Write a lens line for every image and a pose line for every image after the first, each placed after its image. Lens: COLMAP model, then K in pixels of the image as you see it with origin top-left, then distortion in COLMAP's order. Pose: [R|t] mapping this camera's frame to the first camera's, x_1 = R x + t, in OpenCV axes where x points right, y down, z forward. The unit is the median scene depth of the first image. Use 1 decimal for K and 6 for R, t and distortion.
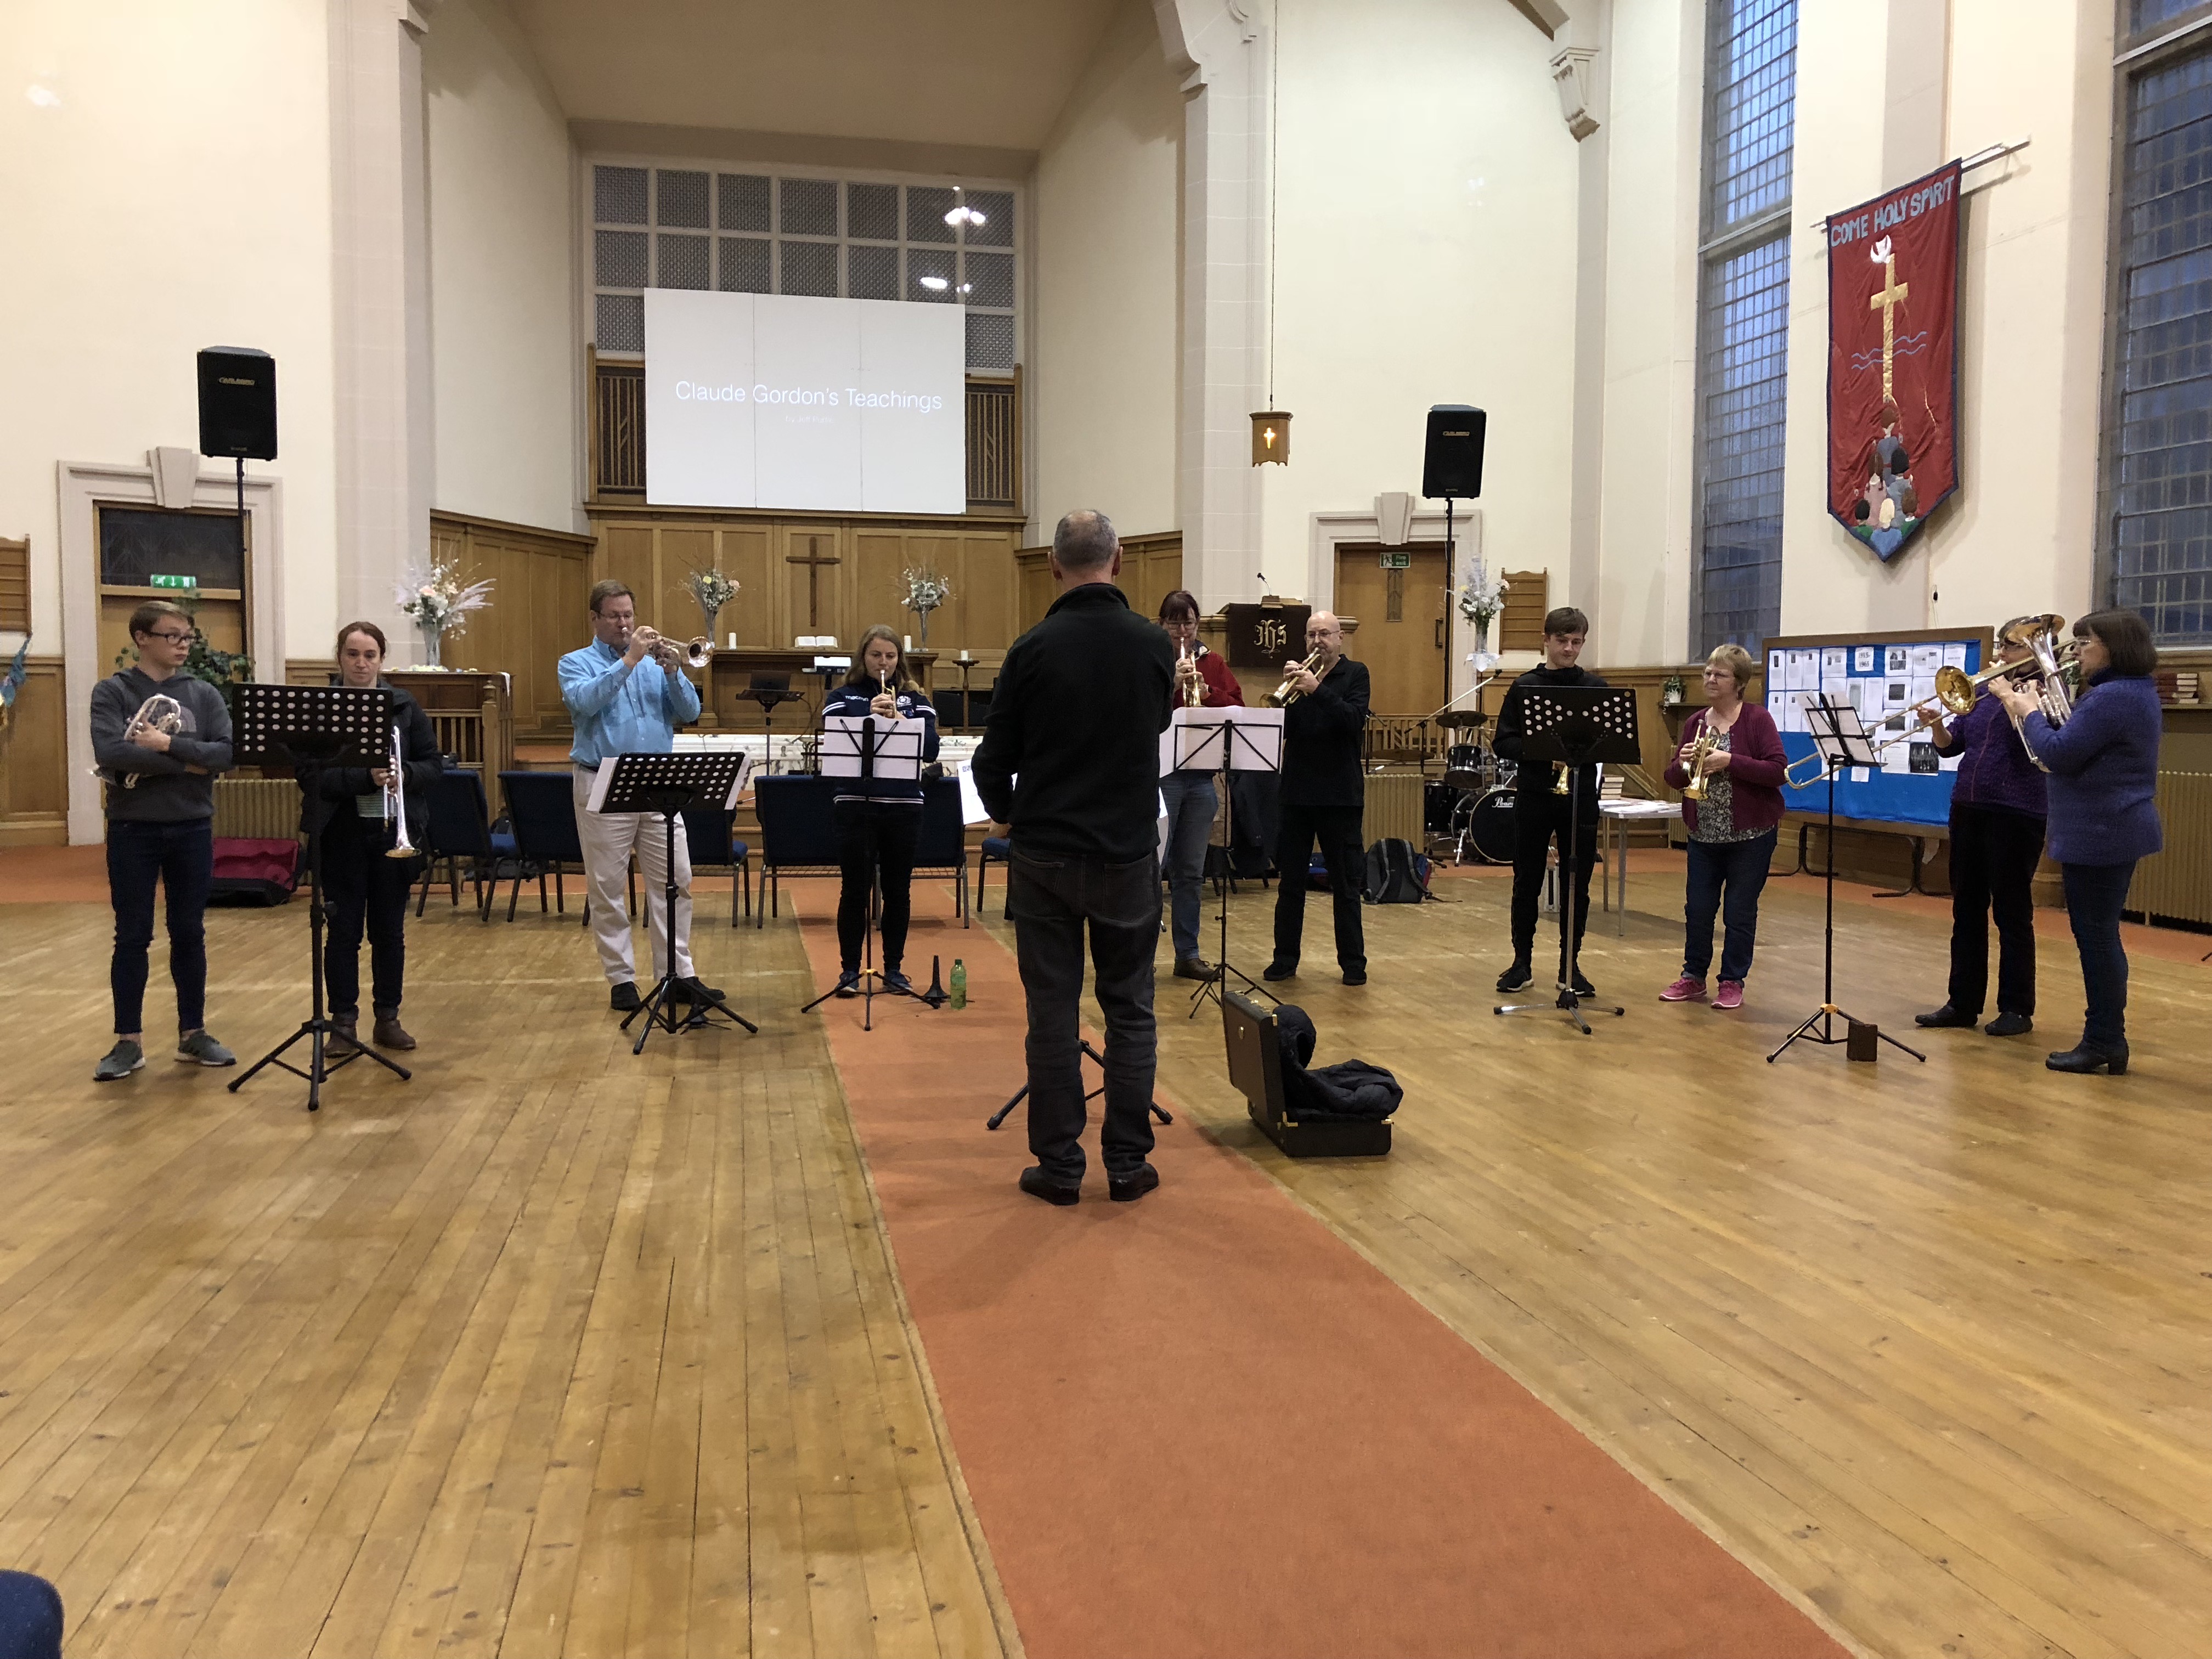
lens RADIAL K [[1848.1, 0, 1141.2], [0, 1848.1, 822.2], [0, 0, 1]] dist [0.010024, -0.010843]
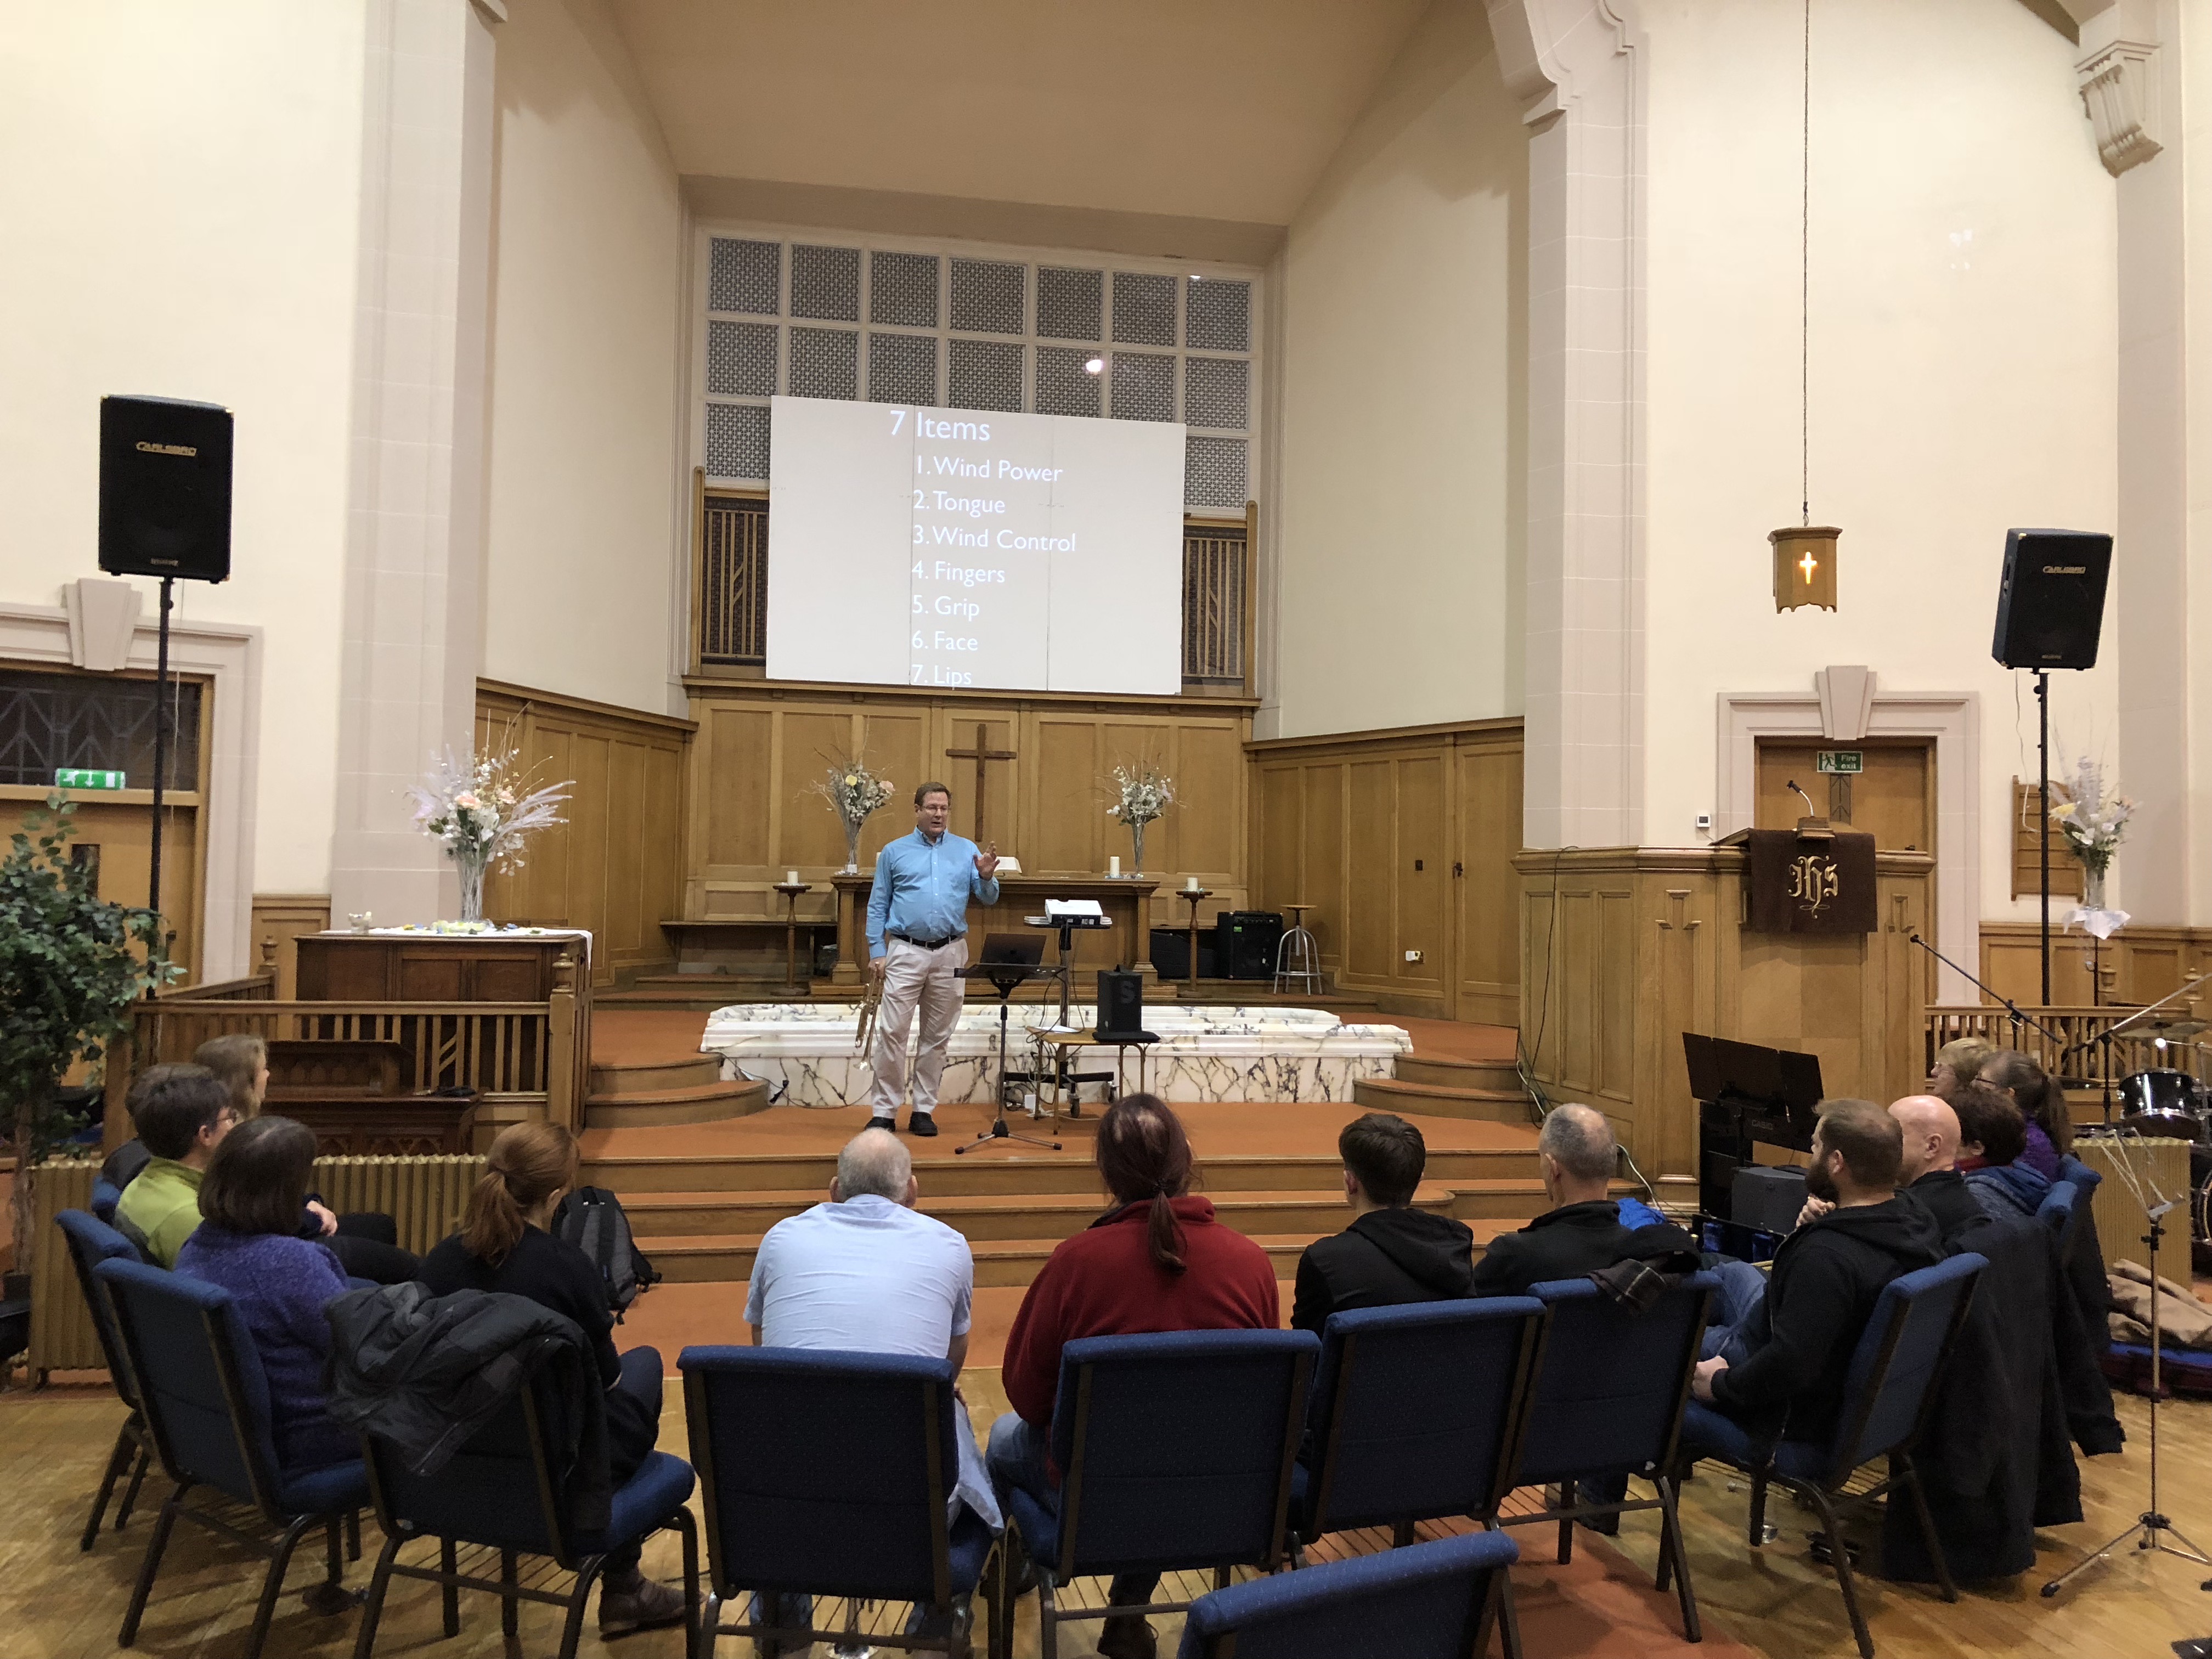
lens RADIAL K [[1815.8, 0, 1105.8], [0, 1815.8, 808.9], [0, 0, 1]] dist [0.113951, -0.237428]
pose [[0.999530, 0.009015, -0.029288, -0.119785], [-0.012201, 0.993802, -0.110495, -0.044068], [0.028110, 0.110800, 0.993445, 0.307940]]
